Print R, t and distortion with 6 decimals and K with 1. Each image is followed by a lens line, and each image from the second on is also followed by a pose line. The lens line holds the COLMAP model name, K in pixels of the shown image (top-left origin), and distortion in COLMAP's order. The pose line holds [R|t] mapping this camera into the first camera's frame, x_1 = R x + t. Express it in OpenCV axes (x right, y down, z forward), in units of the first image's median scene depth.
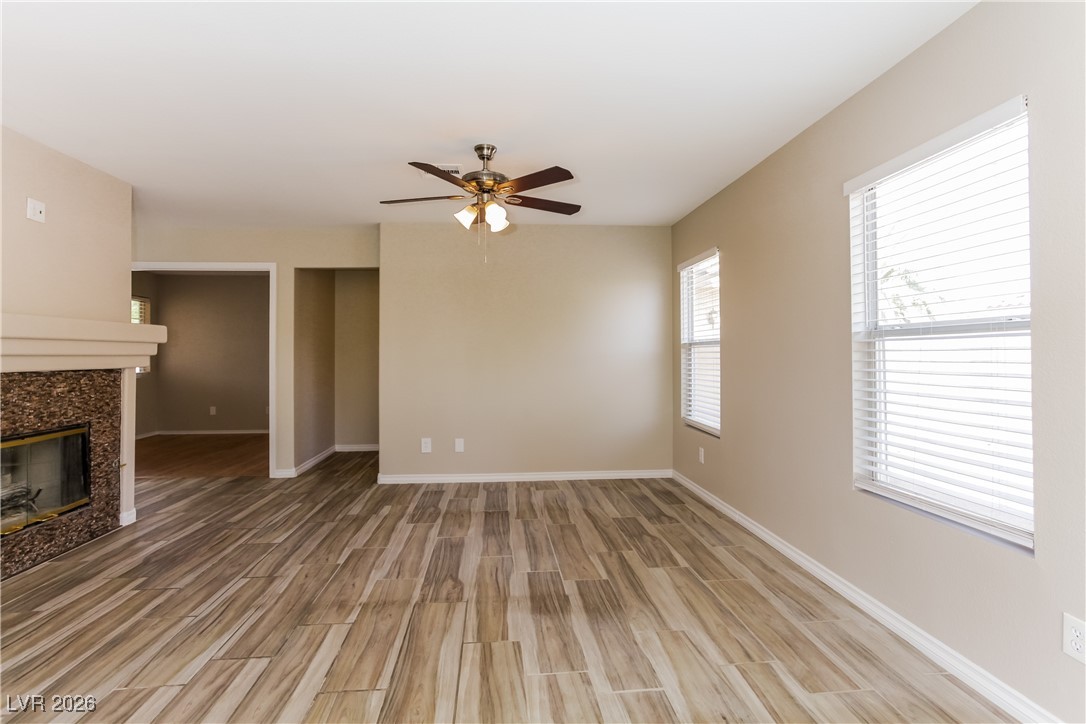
lens RADIAL K [[522.6, 0, 596.2], [0, 522.6, 341.8], [0, 0, 1]] dist [-0.026643, 0.012474]
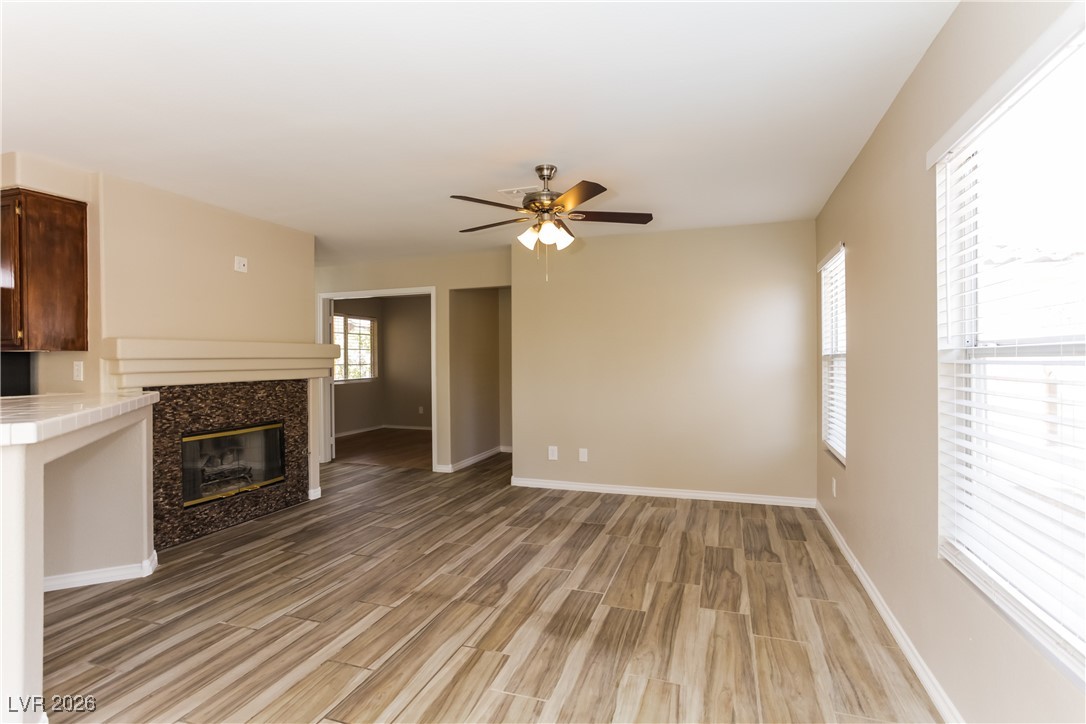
lens RADIAL K [[527.8, 0, 554.0], [0, 527.8, 361.9], [0, 0, 1]] dist [-0.022806, 0.009500]
pose [[0.912911, 0.000534, -0.408158, 0.230889], [0.009477, 0.999702, 0.022506, -0.018599], [0.408048, -0.024414, 0.912634, 0.063537]]
